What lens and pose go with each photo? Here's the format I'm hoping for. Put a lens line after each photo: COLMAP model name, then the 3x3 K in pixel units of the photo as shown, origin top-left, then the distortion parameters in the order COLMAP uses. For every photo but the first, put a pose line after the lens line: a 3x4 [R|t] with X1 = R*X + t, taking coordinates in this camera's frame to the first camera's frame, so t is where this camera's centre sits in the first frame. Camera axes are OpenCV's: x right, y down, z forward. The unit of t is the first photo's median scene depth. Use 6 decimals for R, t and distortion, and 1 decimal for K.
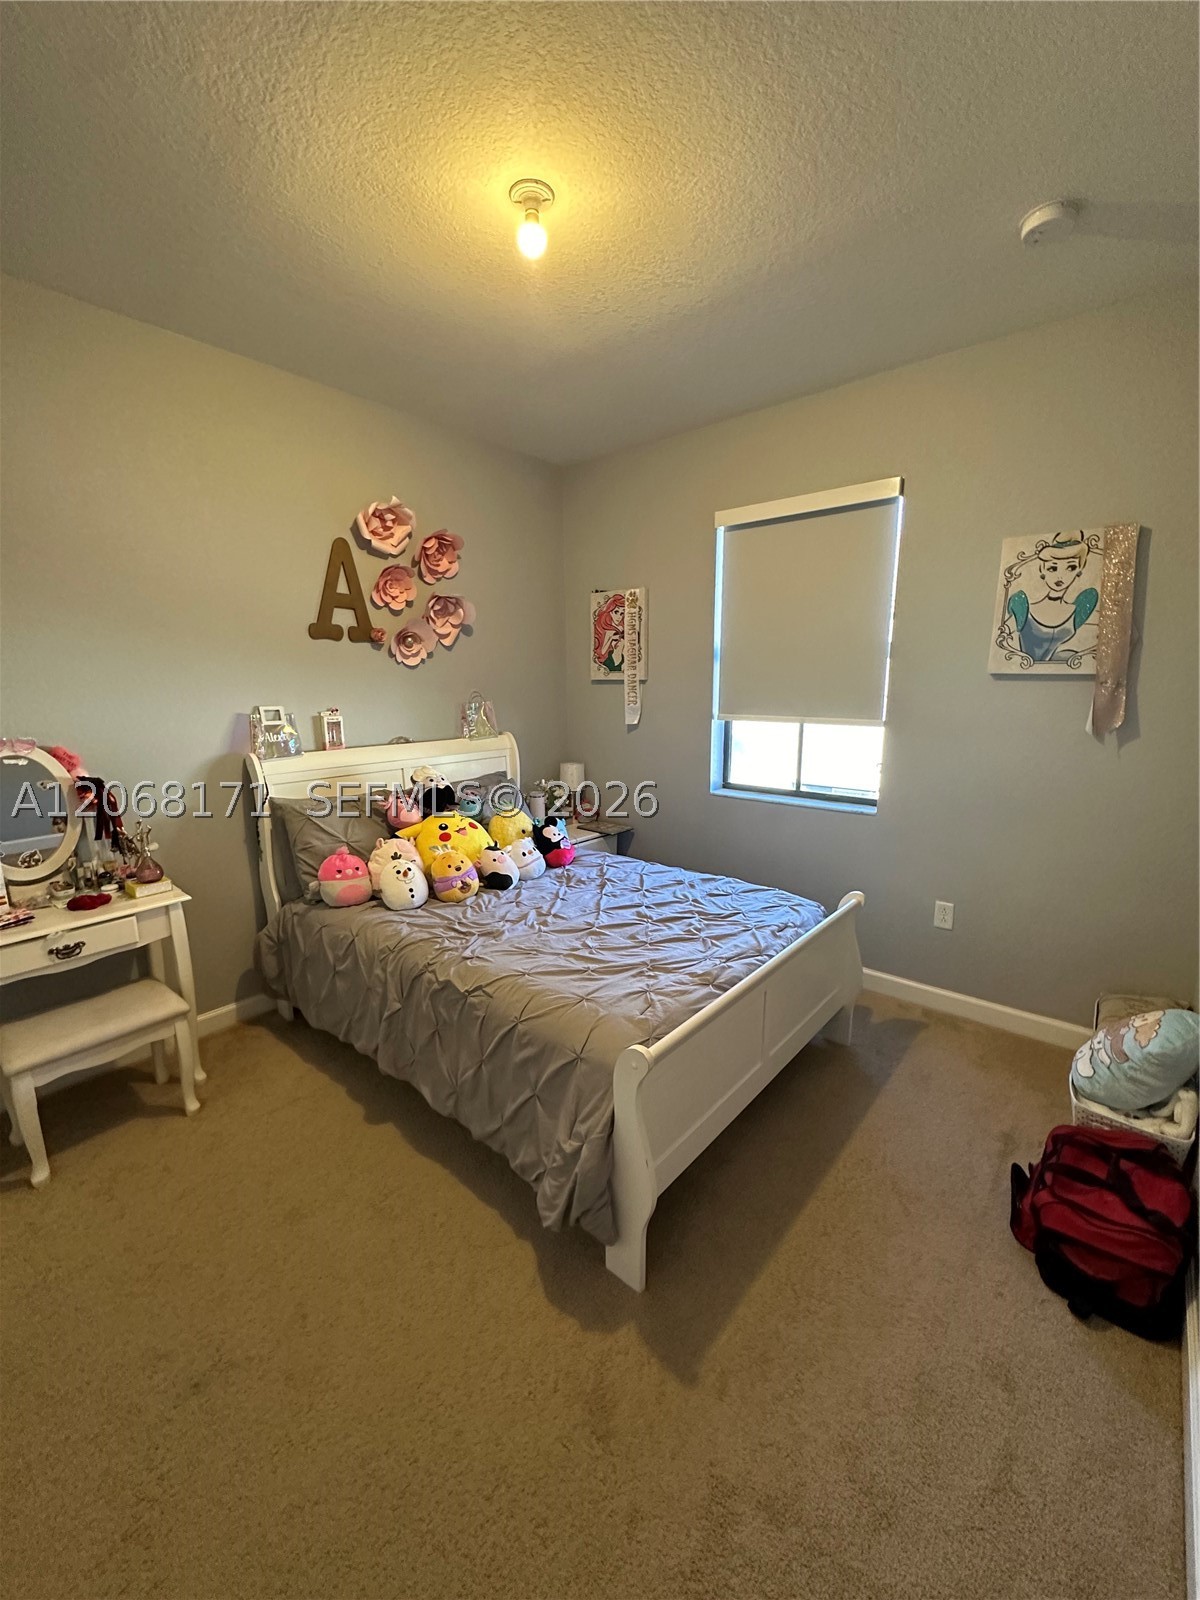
lens RADIAL K [[635.3, 0, 599.3], [0, 635.3, 798.5], [0, 0, 1]] dist [0.000465, 0.000100]
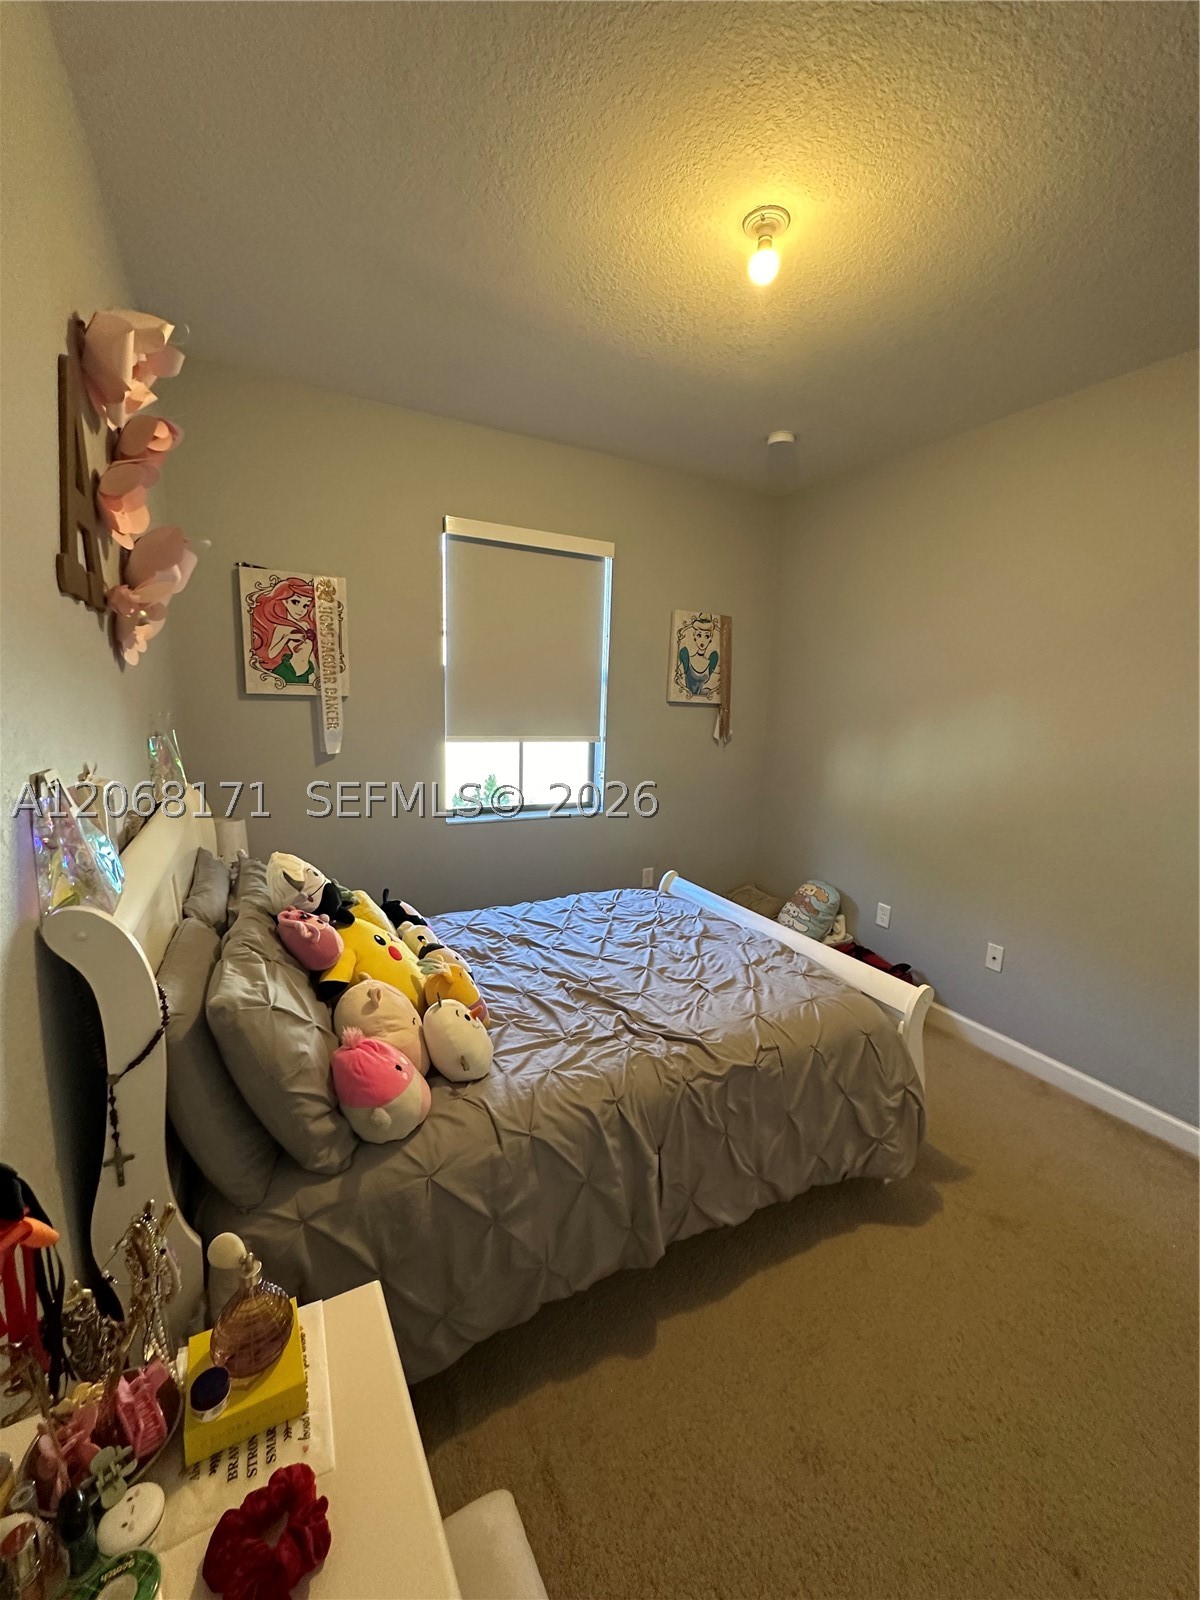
lens RADIAL K [[635.3, 0, 603.8], [0, 635.3, 799.0], [0, 0, 1]] dist [0.000465, 0.000100]
pose [[0.362625, -0.135159, 0.922082, -0.795438], [0.138651, 0.986240, 0.090036, -0.128615], [-0.921563, 0.095198, 0.376375, 0.618193]]
